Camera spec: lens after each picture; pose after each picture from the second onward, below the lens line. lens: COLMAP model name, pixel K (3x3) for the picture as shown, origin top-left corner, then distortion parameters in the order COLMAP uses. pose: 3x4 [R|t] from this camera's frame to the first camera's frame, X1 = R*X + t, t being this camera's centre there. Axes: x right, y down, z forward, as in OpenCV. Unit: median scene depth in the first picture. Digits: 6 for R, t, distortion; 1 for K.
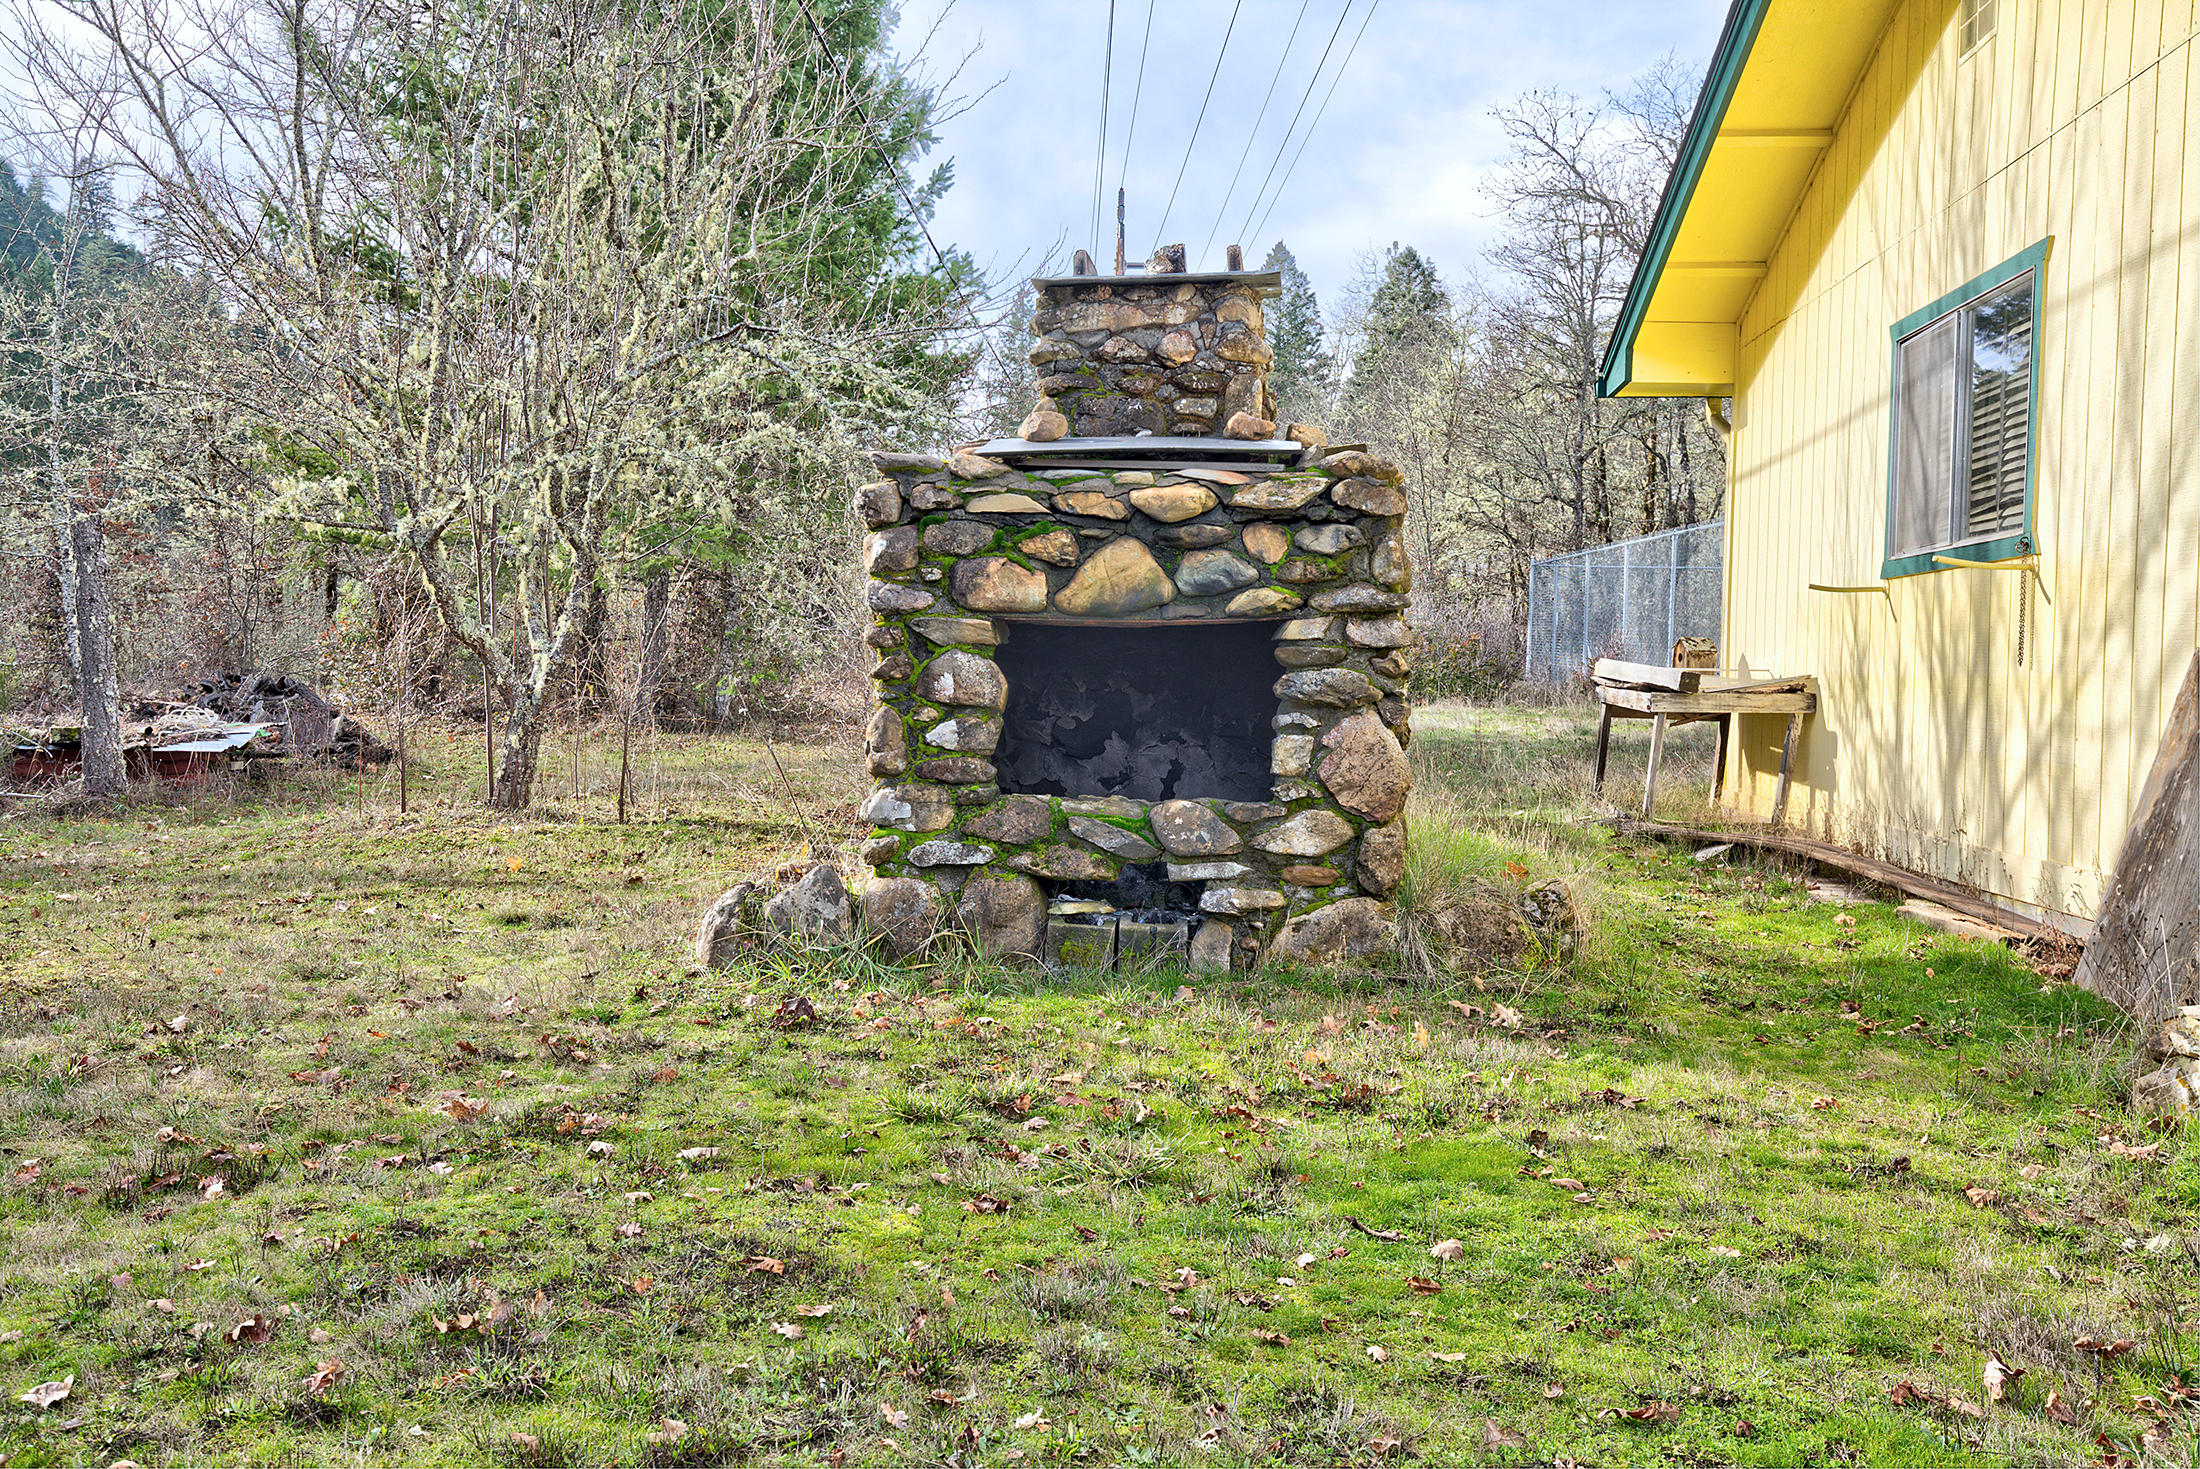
lens RADIAL K [[2155.9, 0, 1099.5], [0, 2155.9, 736.3], [0, 0, 1]] dist [0.015510, 0.000000]
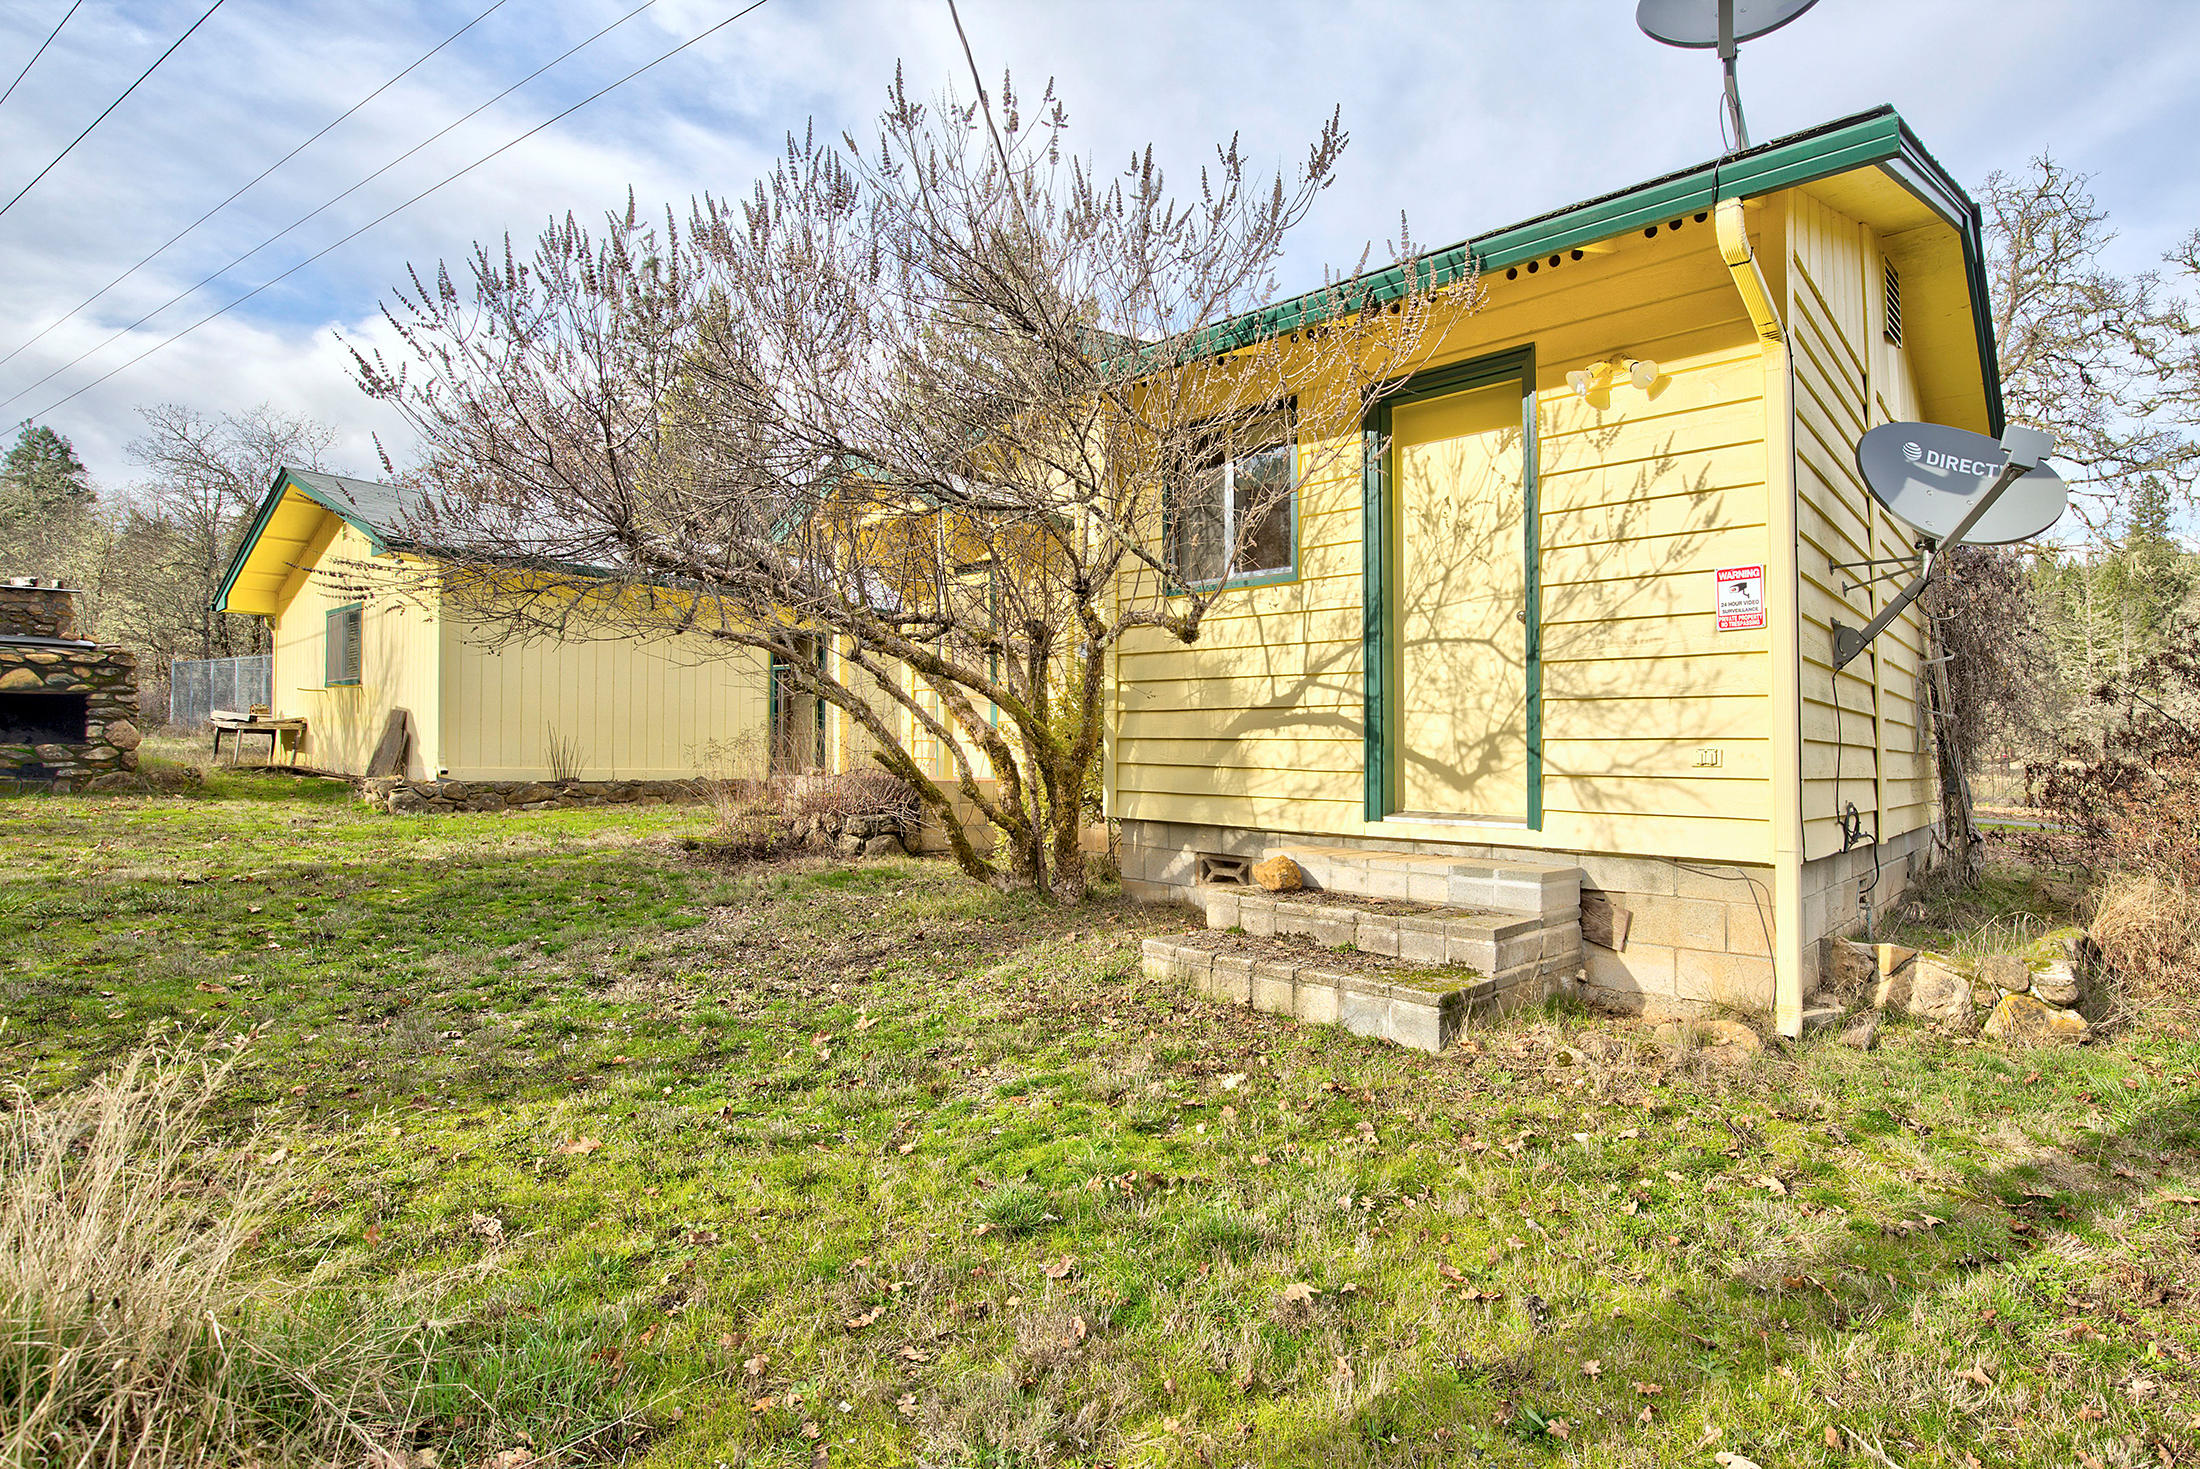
lens RADIAL K [[969.7, 0, 1106.7], [0, 969.7, 753.7], [0, 0, 1]] dist [0.002224, 0.000225]
pose [[0.570571, -0.012196, 0.821158, -0.244382], [0.015364, 0.999873, 0.004175, 0.056867], [-0.821105, 0.010234, 0.570686, -1.145407]]
